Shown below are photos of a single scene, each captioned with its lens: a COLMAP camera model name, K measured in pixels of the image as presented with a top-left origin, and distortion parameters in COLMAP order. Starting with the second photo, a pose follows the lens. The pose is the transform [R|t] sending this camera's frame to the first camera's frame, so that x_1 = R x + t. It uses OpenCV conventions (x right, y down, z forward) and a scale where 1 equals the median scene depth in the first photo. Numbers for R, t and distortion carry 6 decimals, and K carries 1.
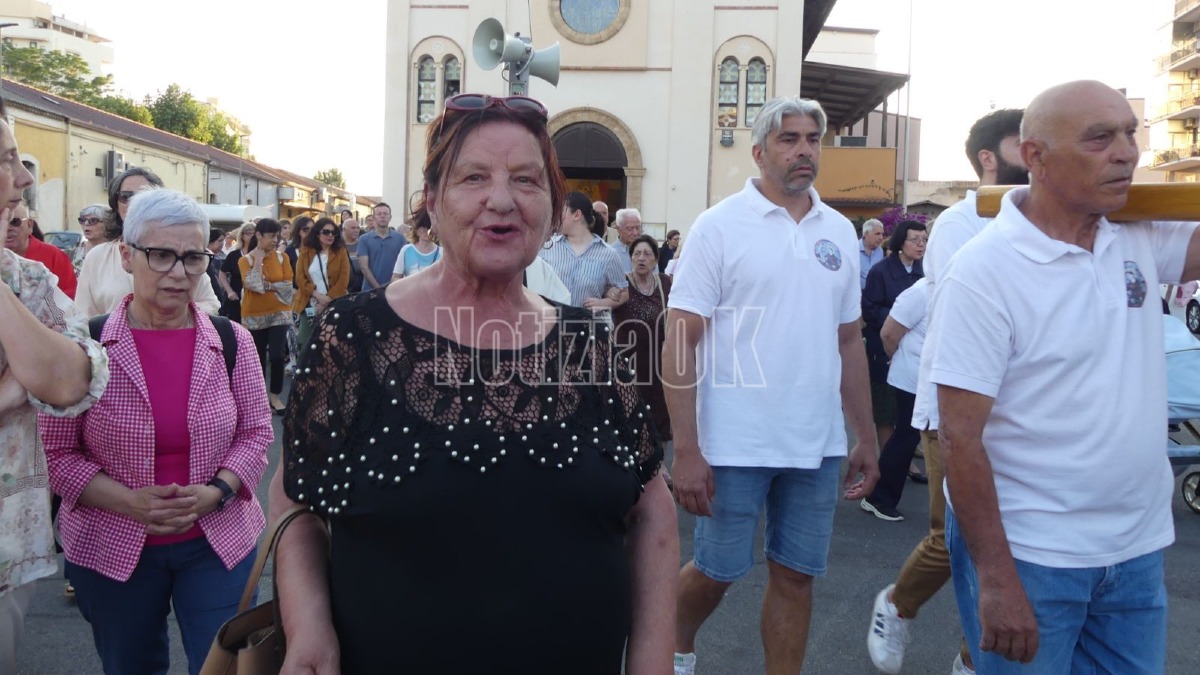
lens RADIAL K [[909.3, 0, 594.8], [0, 909.3, 312.8], [0, 0, 1]] dist [0.006278, -0.000272]
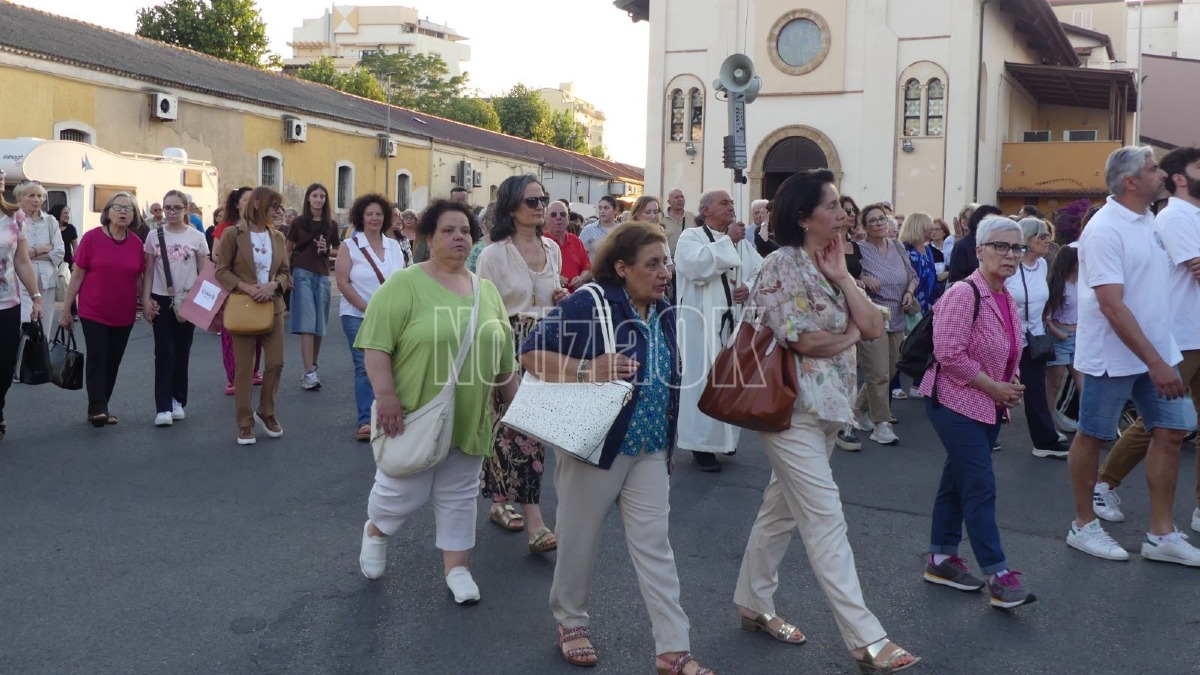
lens RADIAL K [[1211.9, 0, 602.6], [0, 1211.9, 337.9], [0, 0, 1]] dist [0.023308, 0.000000]
pose [[0.930145, 0.023464, -0.366442, 0.351437], [-0.022025, 0.999725, 0.008106, 0.058608], [0.366531, 0.000531, 0.930406, -0.635304]]
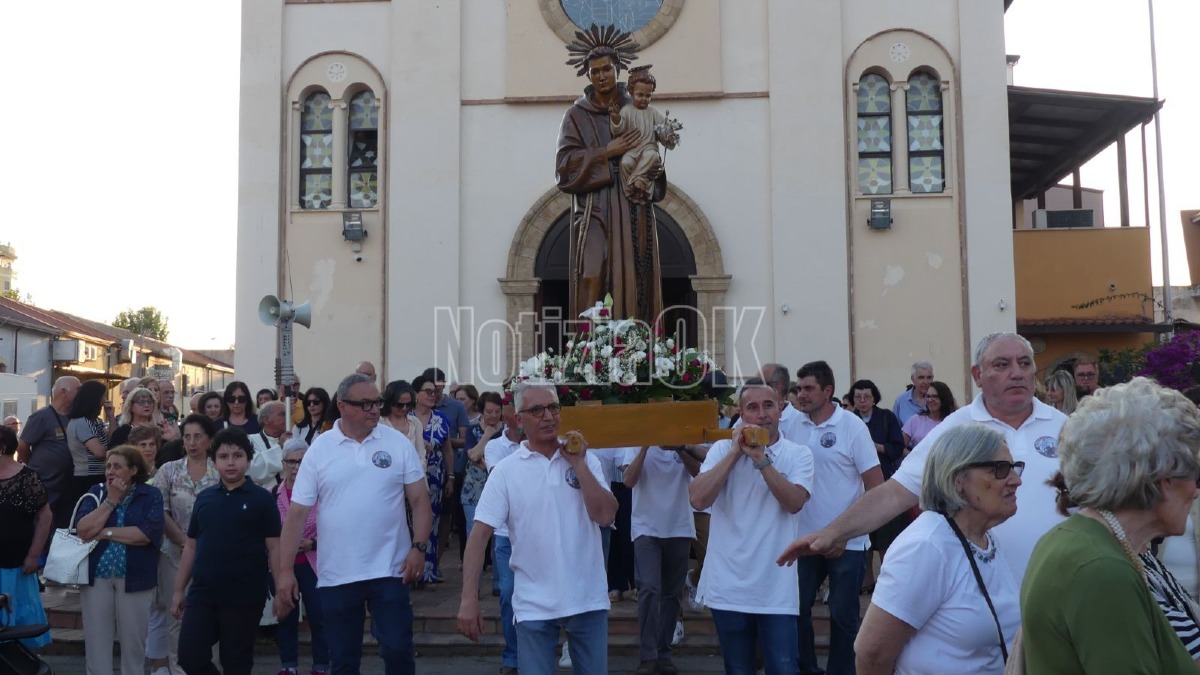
lens RADIAL K [[1451.2, 0, 596.0], [0, 1451.2, 330.6], [0, 0, 1]] dist [-0.013081, 0.000000]
pose [[0.998944, -0.039480, 0.023479, -0.042797], [0.042210, 0.990589, -0.130197, -0.018602], [-0.018118, 0.131051, 0.991210, 0.154459]]
